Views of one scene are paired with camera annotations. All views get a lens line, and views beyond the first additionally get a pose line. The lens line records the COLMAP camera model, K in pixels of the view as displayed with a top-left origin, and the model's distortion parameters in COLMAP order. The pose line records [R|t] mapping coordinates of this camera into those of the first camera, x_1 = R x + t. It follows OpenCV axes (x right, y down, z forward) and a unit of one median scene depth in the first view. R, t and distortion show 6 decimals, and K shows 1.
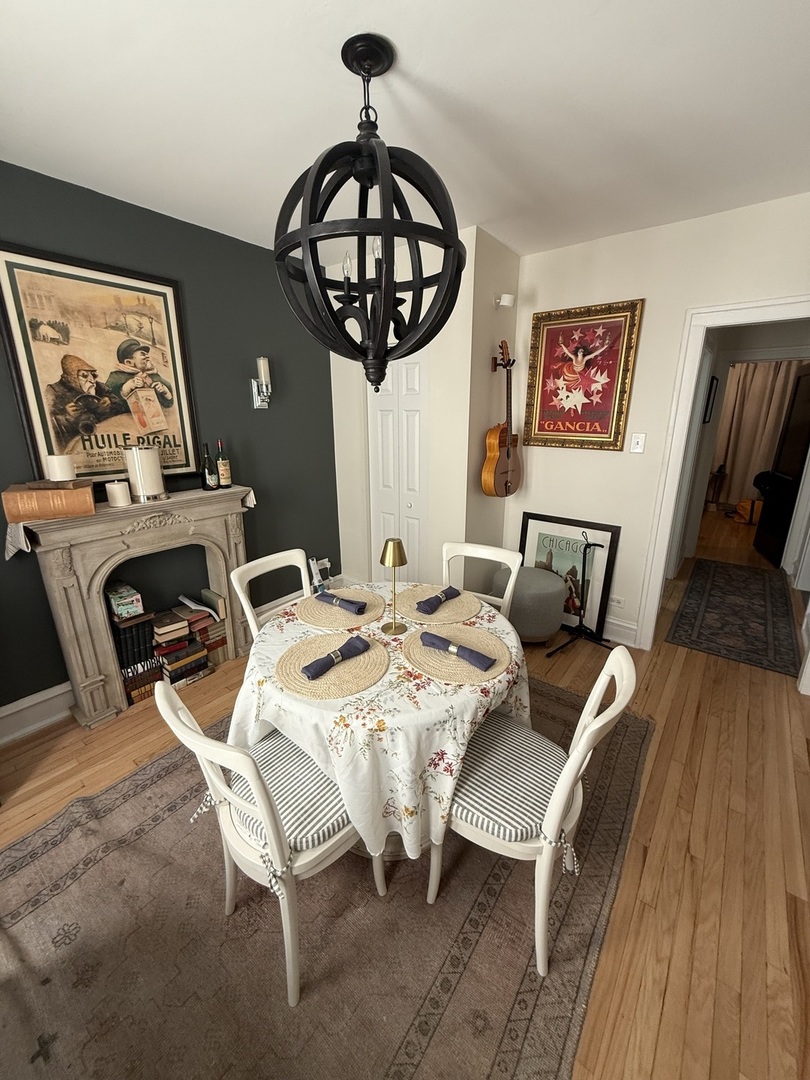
lens RADIAL K [[427.1, 0, 408.8], [0, 427.1, 534.8], [0, 0, 1]] dist [-0.001642, -0.000025]
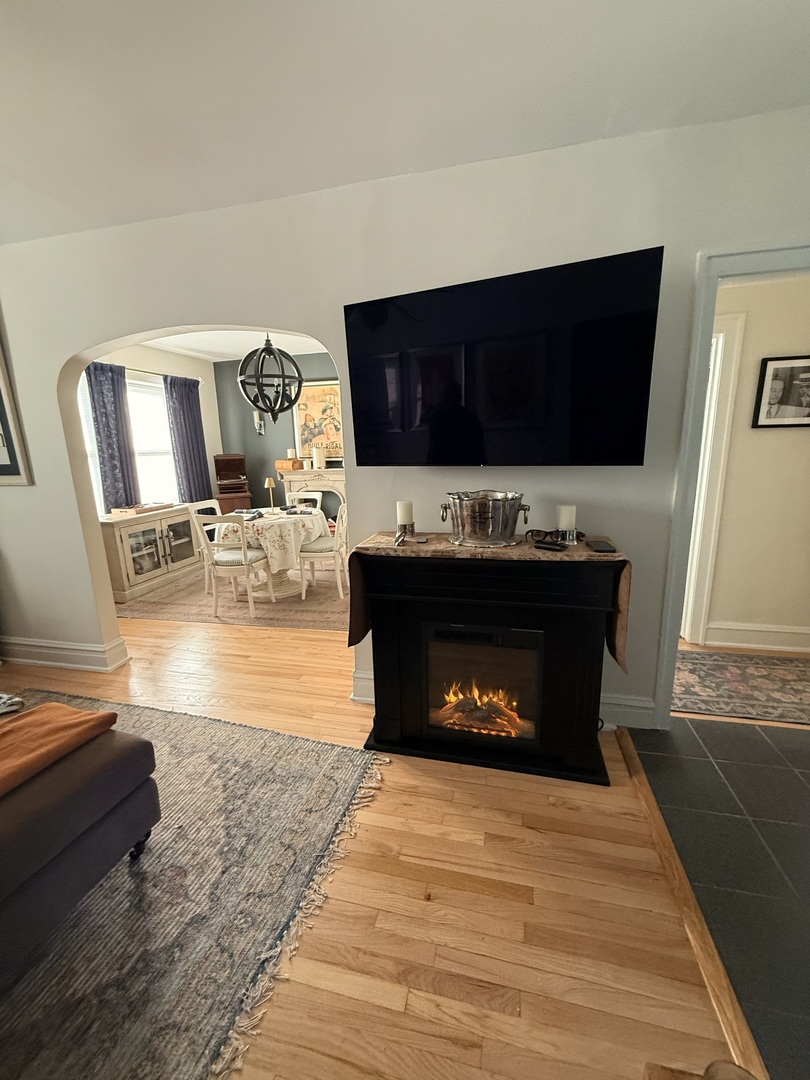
lens RADIAL K [[427.1, 0, 408.8], [0, 427.1, 534.8], [0, 0, 1]] dist [-0.001642, -0.000025]
pose [[0.425578, 0.181935, -0.886444, 1.747191], [-0.227817, 0.969571, 0.089621, -0.051872], [0.875775, 0.163806, 0.454076, 0.379560]]
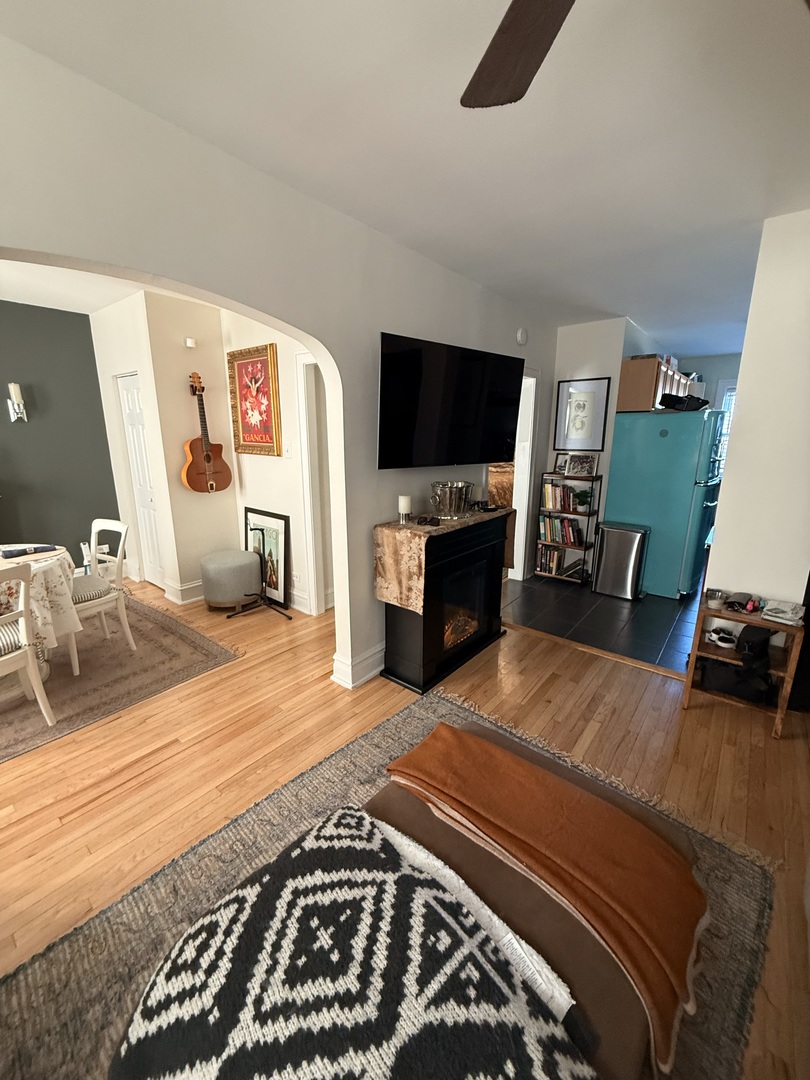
lens RADIAL K [[427.1, 0, 408.8], [0, 427.1, 534.8], [0, 0, 1]] dist [-0.001642, -0.000025]
pose [[0.999833, 0.013734, -0.012025, 1.018868], [-0.014317, 0.998658, -0.049763, 0.111427], [0.011325, 0.049927, 0.998689, -0.309910]]
